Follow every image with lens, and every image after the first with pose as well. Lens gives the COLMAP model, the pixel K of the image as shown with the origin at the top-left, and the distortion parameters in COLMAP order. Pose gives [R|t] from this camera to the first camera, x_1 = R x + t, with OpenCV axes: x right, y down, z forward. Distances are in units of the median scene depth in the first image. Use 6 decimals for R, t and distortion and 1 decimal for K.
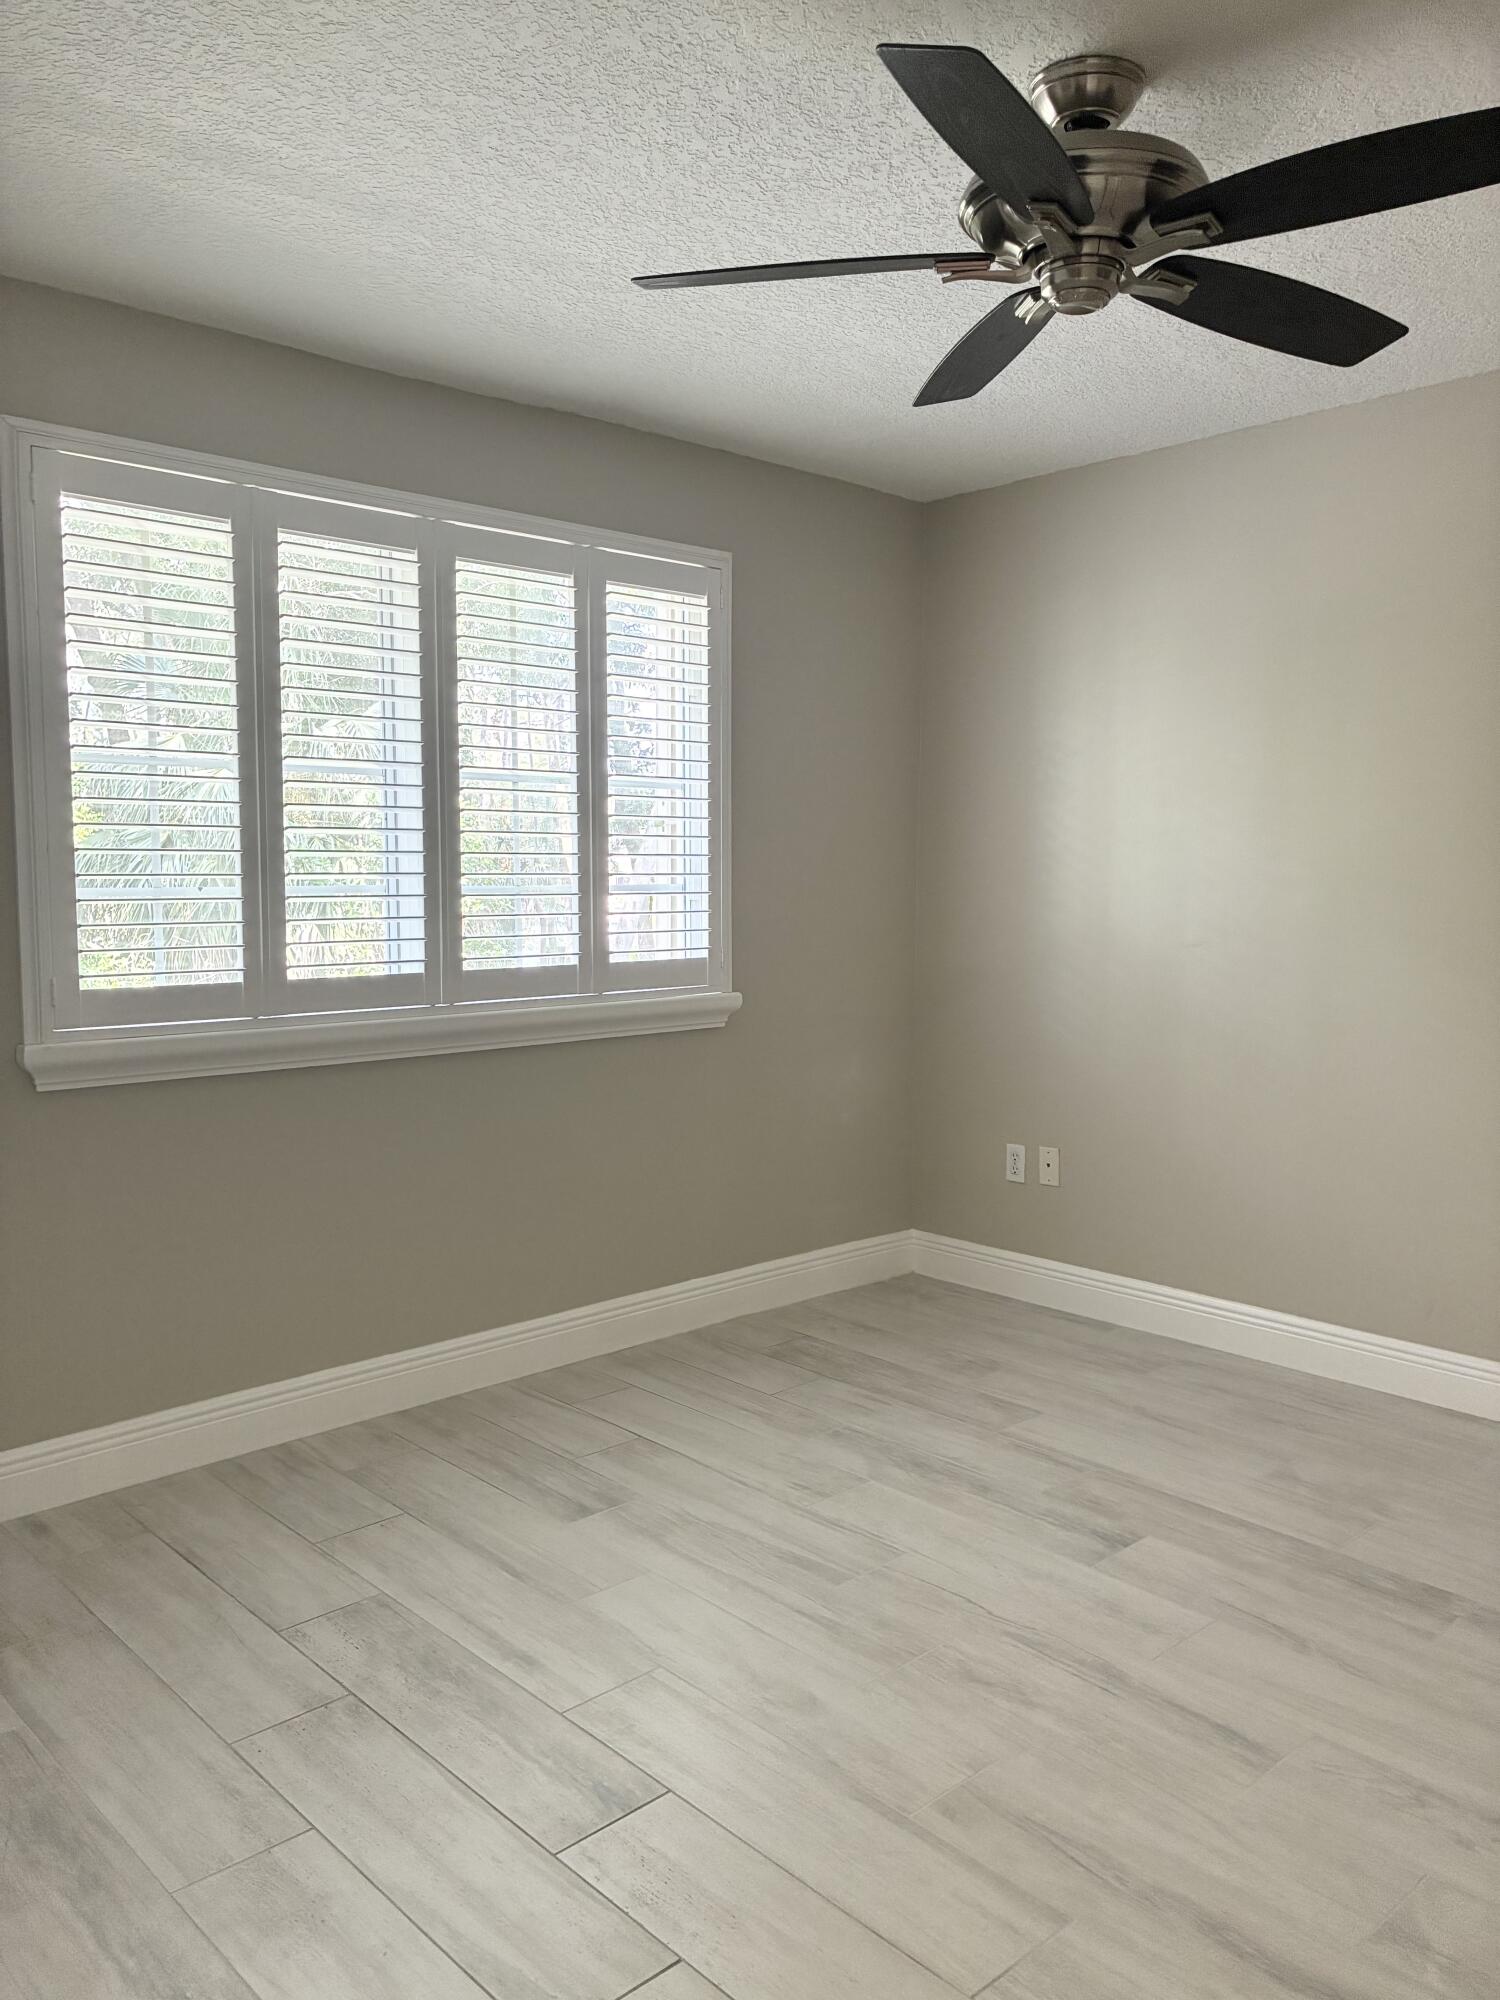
lens RADIAL K [[1525.3, 0, 741.9], [0, 1525.3, 1002.7], [0, 0, 1]] dist [0.041899, -0.034765]
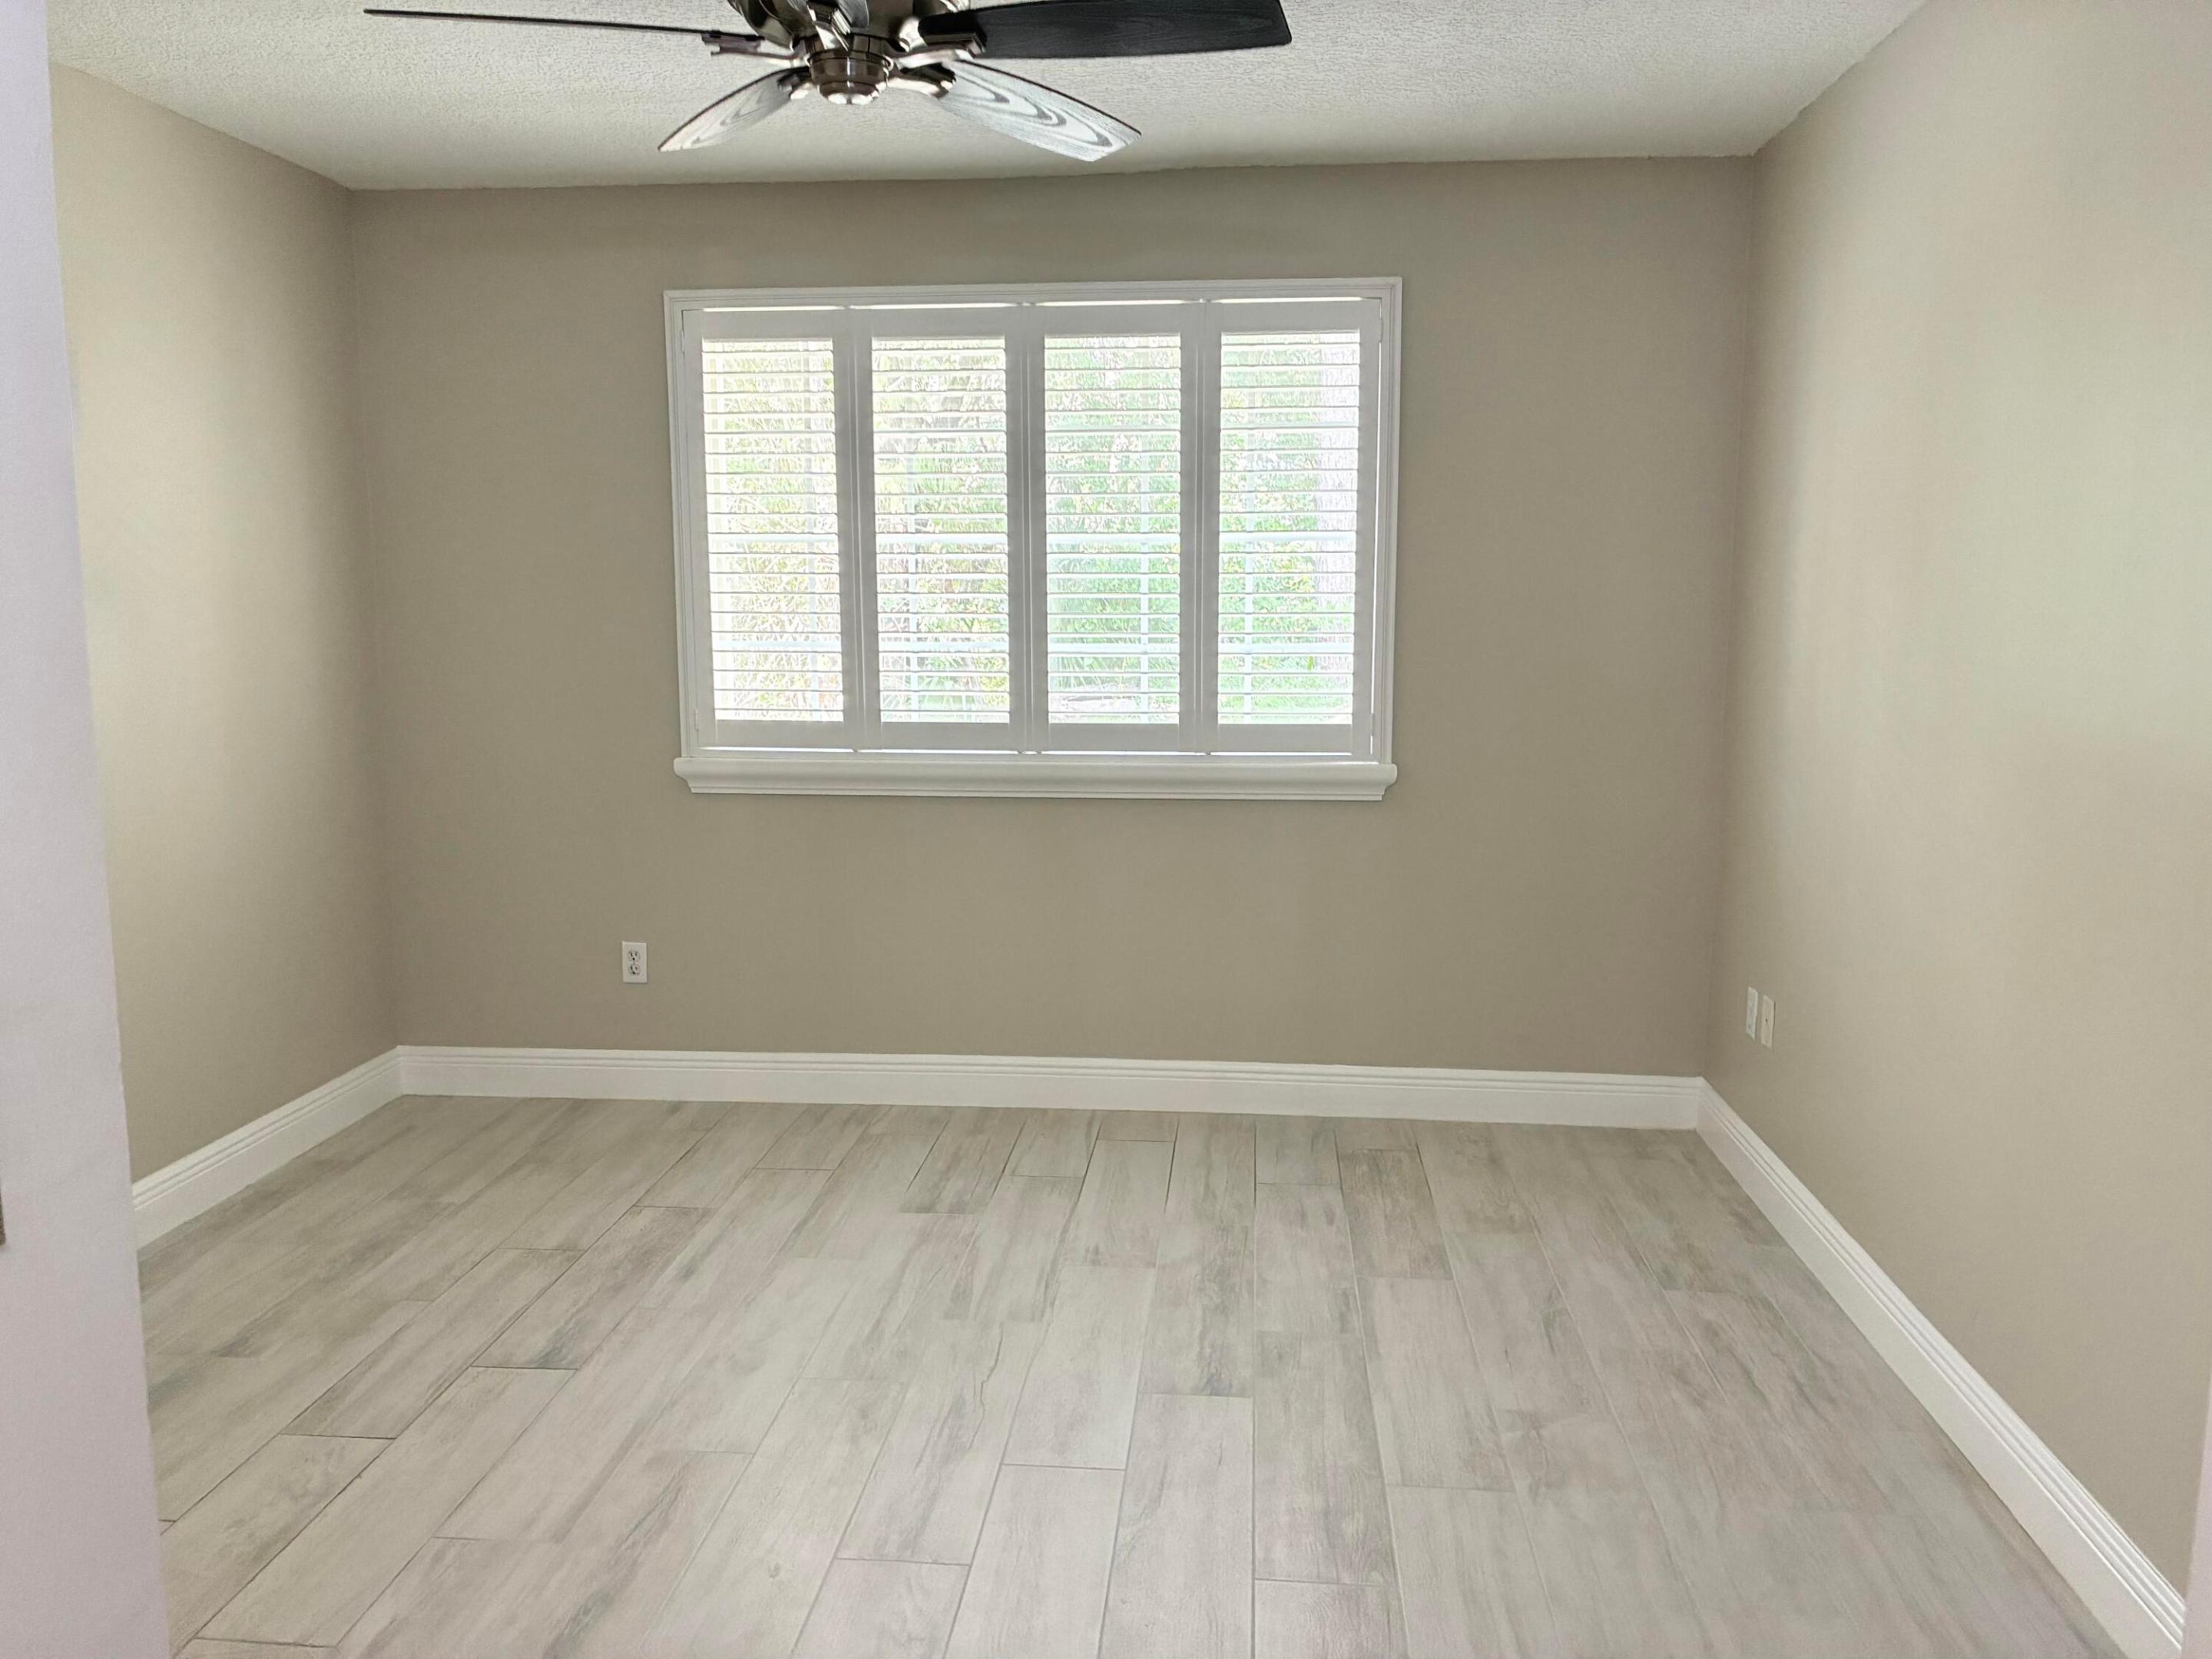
lens RADIAL K [[1687.0, 0, 1092.8], [0, 1687.0, 821.4], [0, 0, 1]] dist [0.041899, -0.034765]
pose [[0.667853, 0.100496, -0.737477, 0.796903], [-0.064901, 0.994932, 0.076806, -0.049020], [0.741458, -0.003432, 0.670991, 0.241829]]
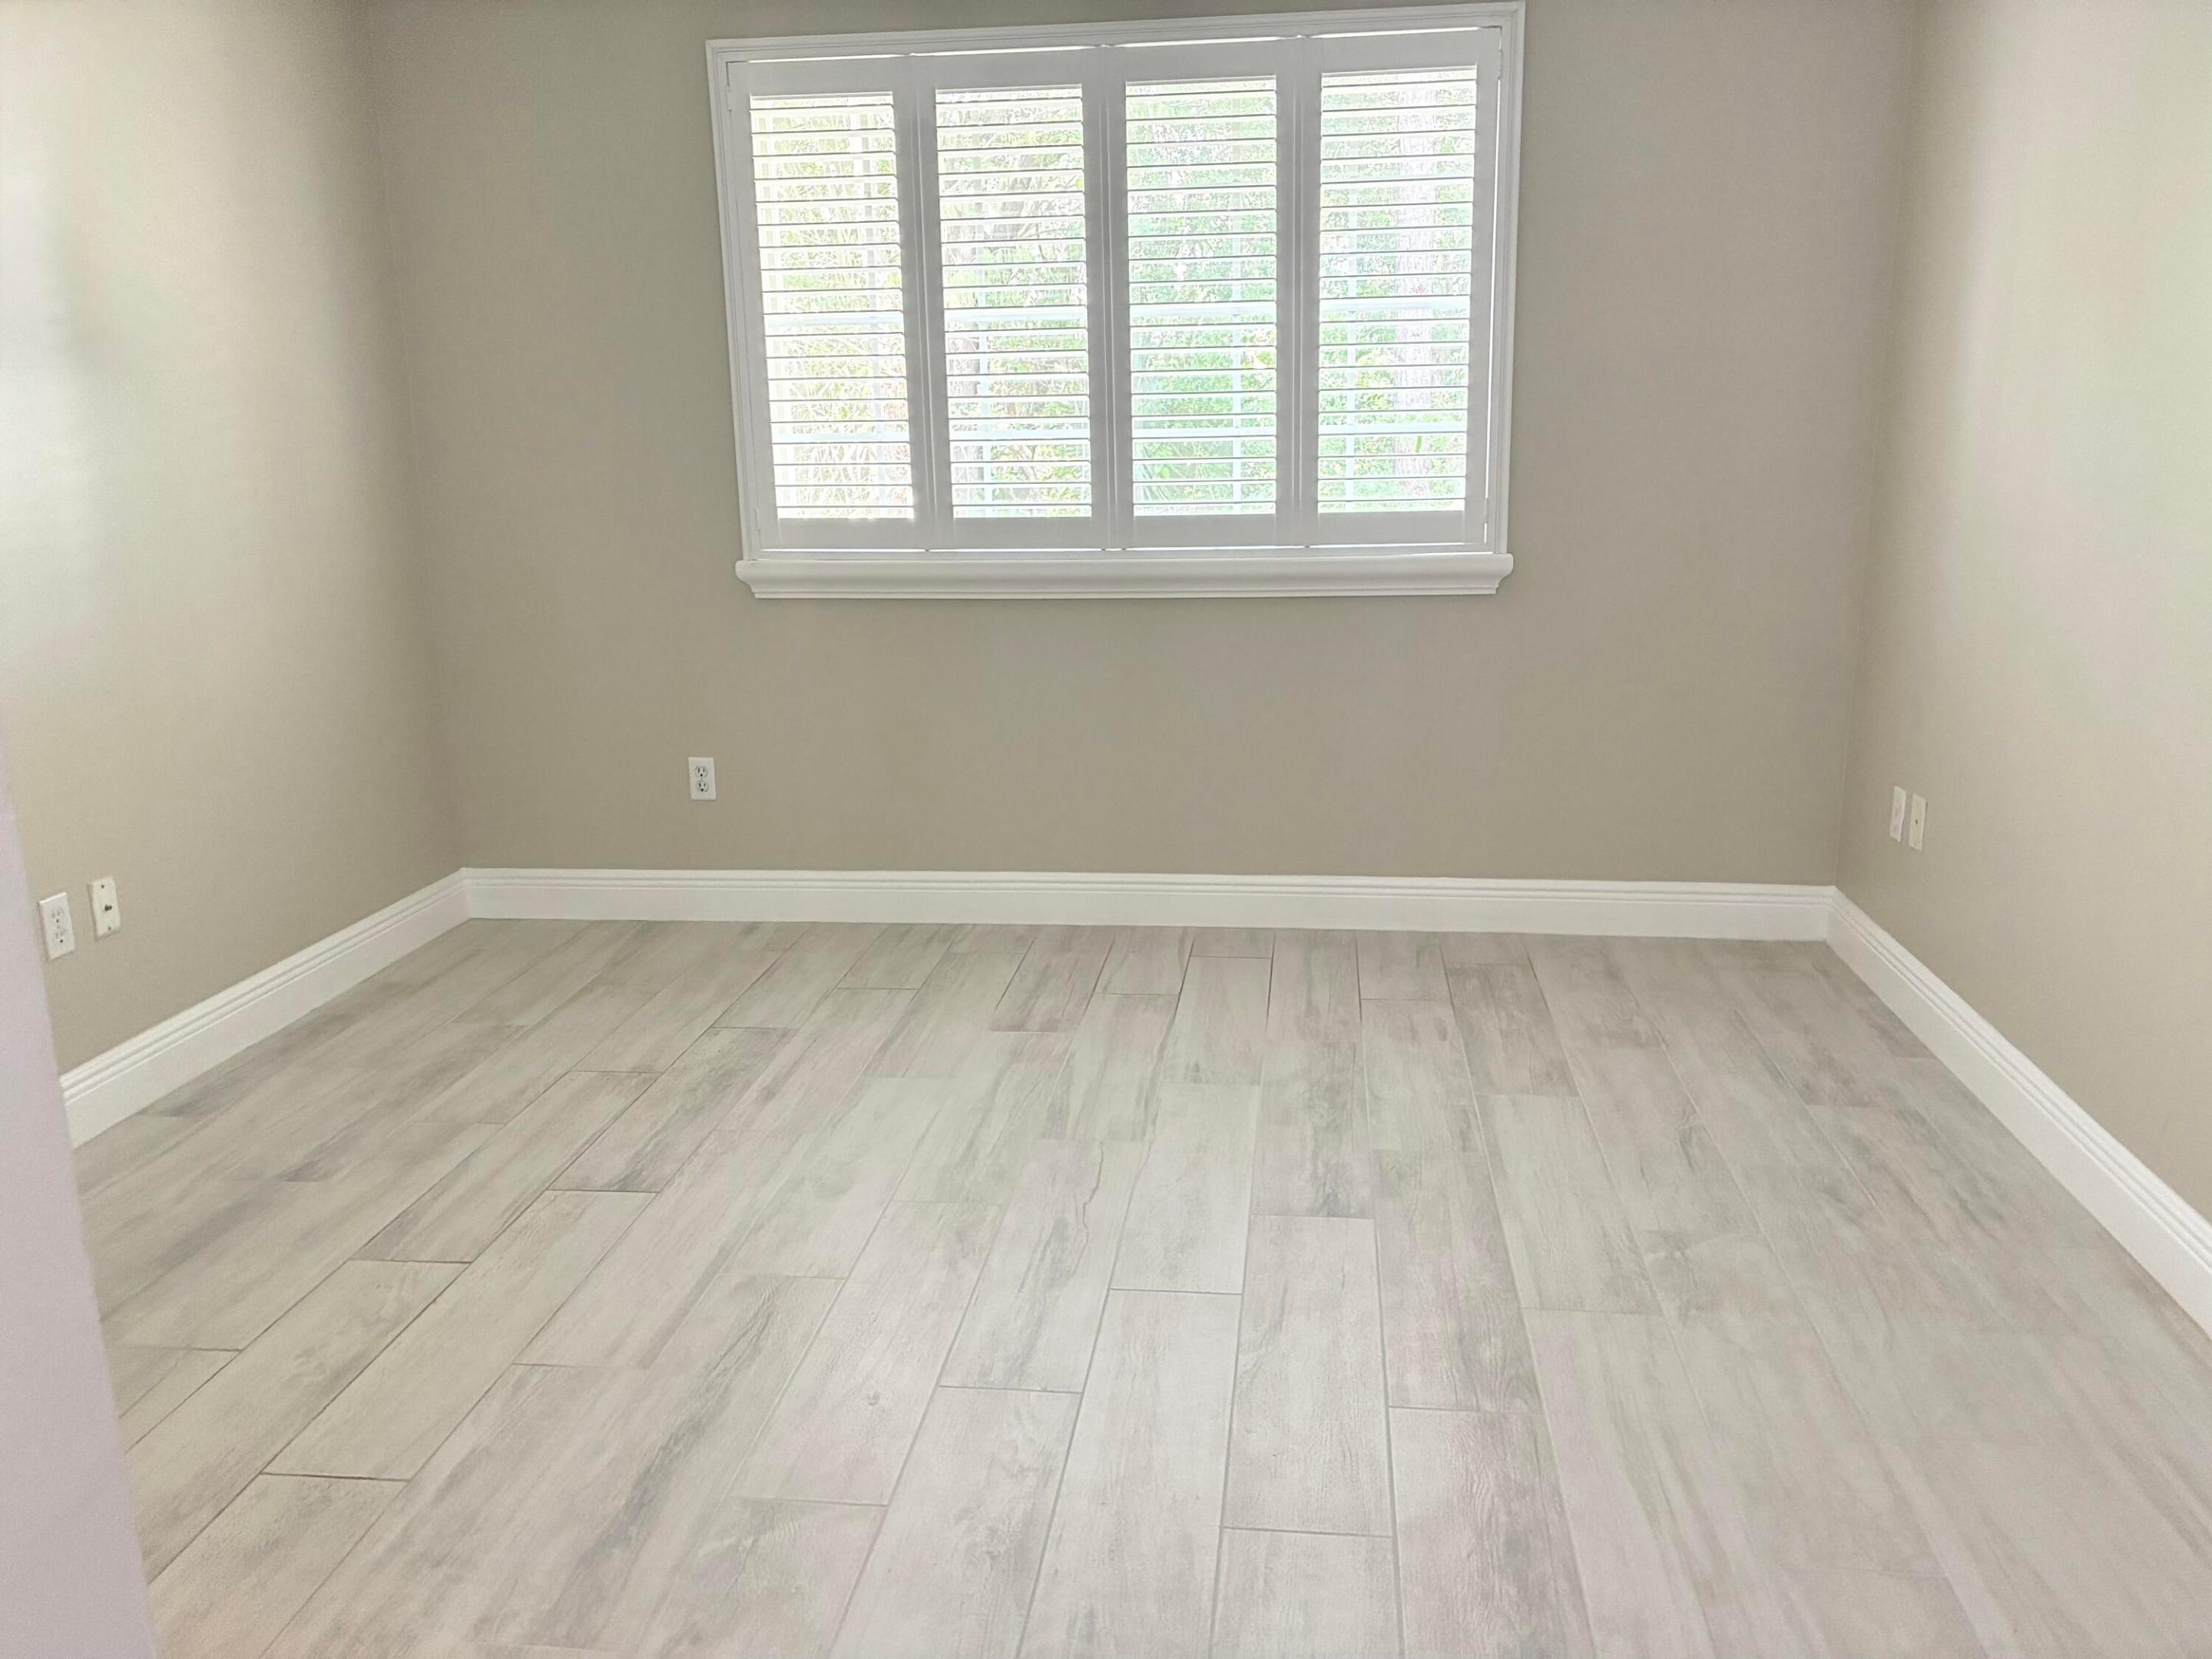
lens RADIAL K [[1687.0, 0, 1118.1], [0, 1687.0, 815.2], [0, 0, 1]] dist [0.041899, -0.034765]
pose [[0.652777, 0.161480, -0.740139, 0.731244], [-0.050447, 0.984114, 0.170217, -0.016686], [0.755868, -0.073776, 0.650554, 0.276437]]
